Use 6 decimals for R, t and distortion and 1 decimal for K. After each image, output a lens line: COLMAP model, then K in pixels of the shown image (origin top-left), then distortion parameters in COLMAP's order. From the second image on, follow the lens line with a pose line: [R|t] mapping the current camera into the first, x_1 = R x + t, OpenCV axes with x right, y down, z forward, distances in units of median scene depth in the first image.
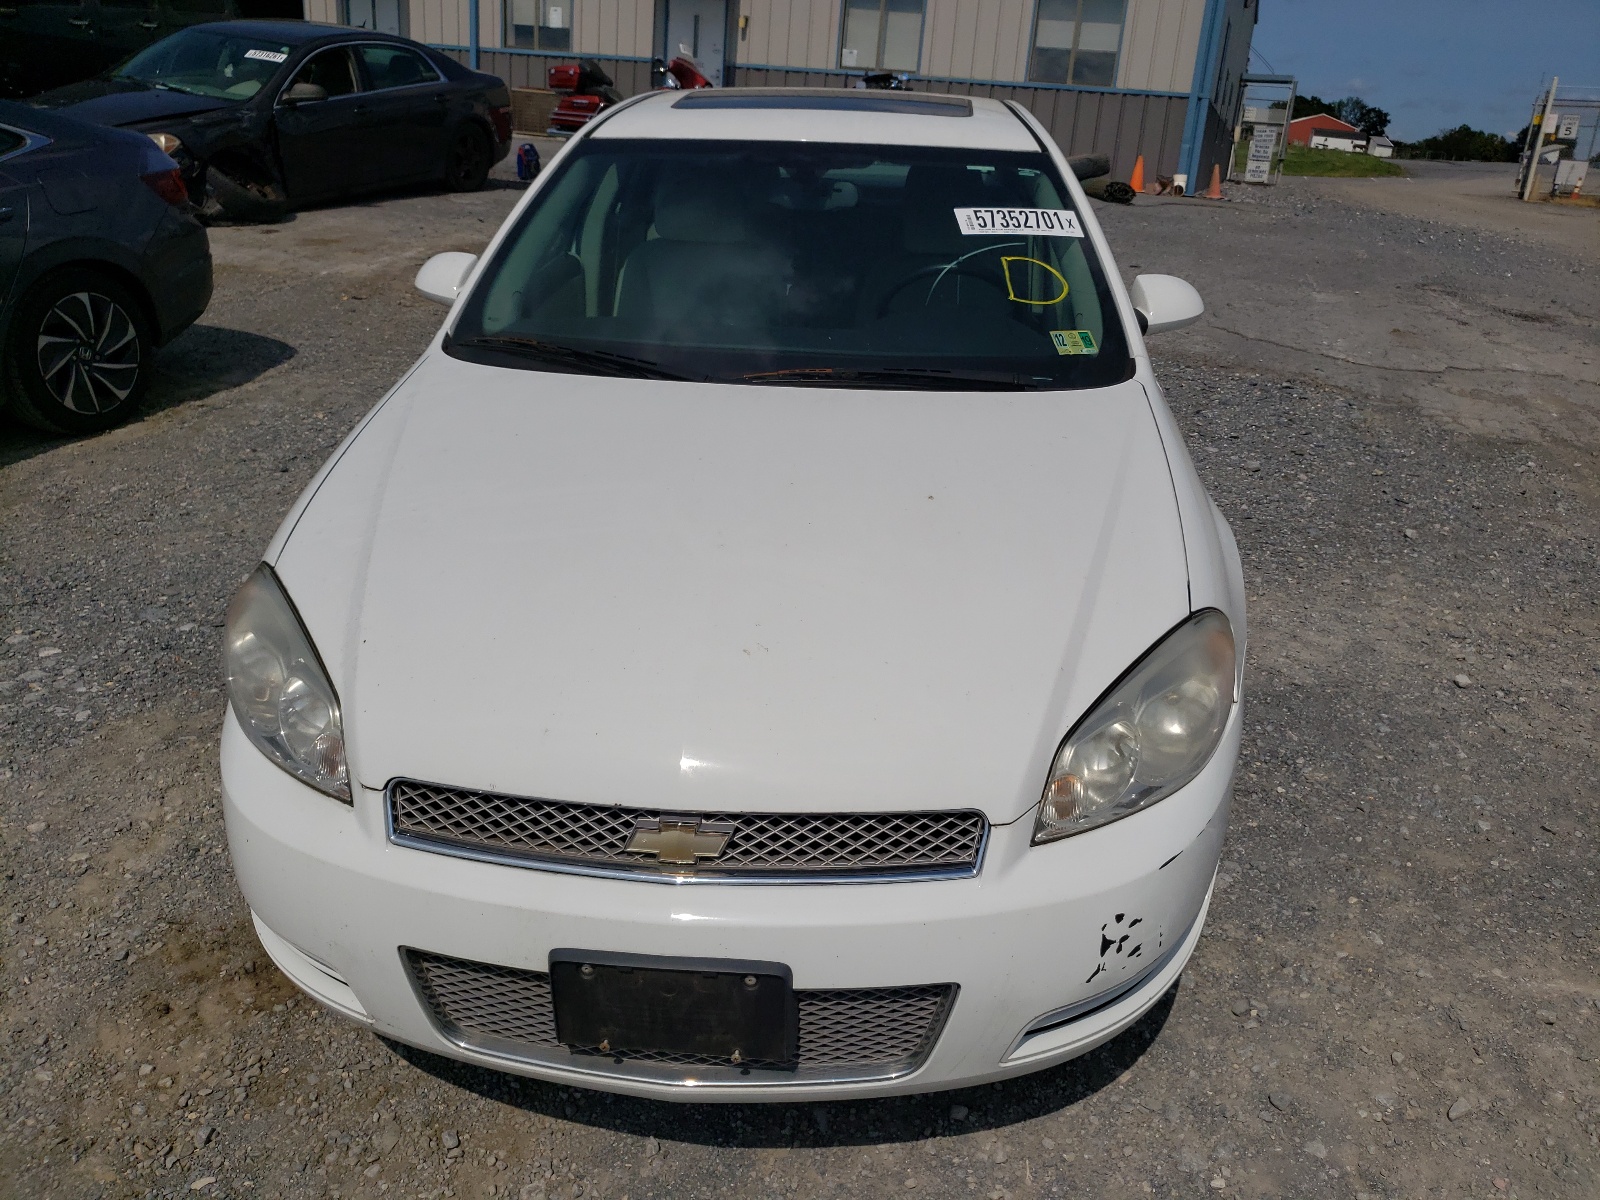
lens RADIAL K [[1336.0, 0, 800.0], [0, 1336.0, 600.0], [0, 0, 1]] dist [0.002457, 0.003677]
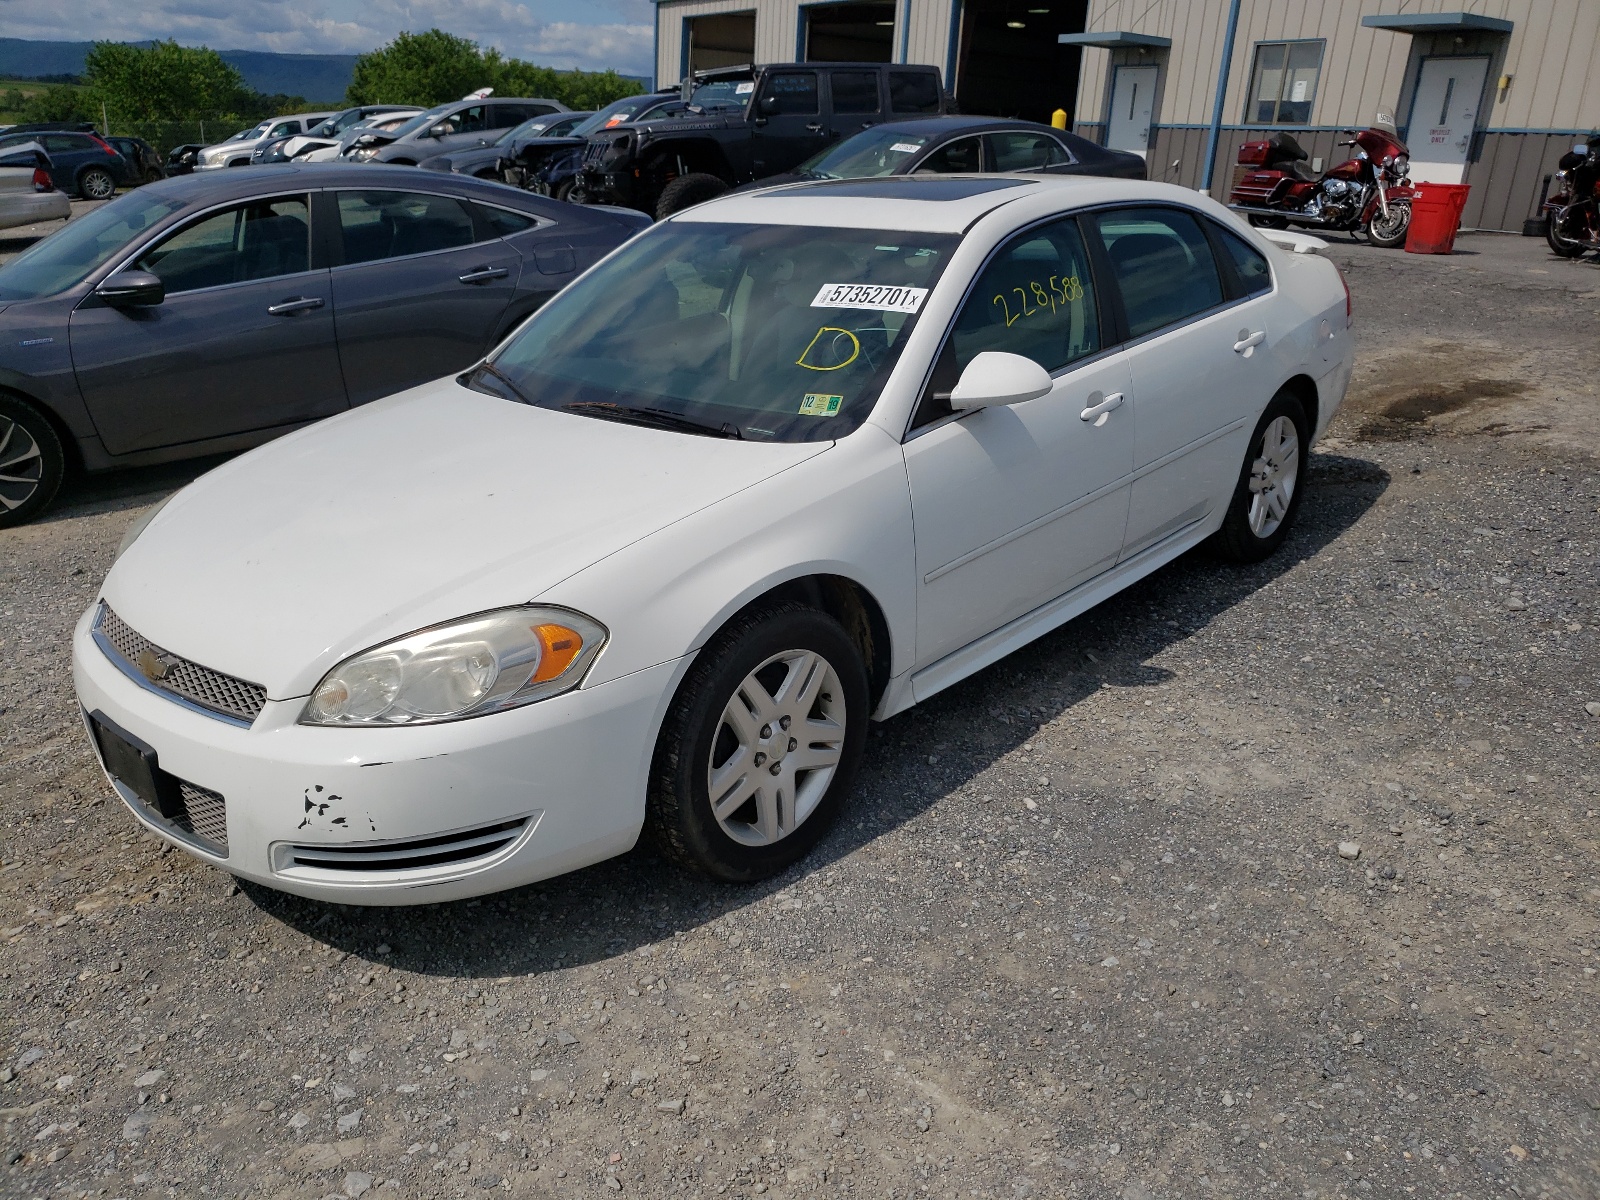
lens RADIAL K [[1360.1, 0, 800.0], [0, 1360.1, 600.0], [0, 0, 1]] dist [0.005240, 0.017951]
pose [[0.763639, 0.171191, -0.622535, 0.764272], [-0.203861, 0.978814, 0.019096, -0.041636], [0.612615, 0.112328, 0.782359, 0.097777]]
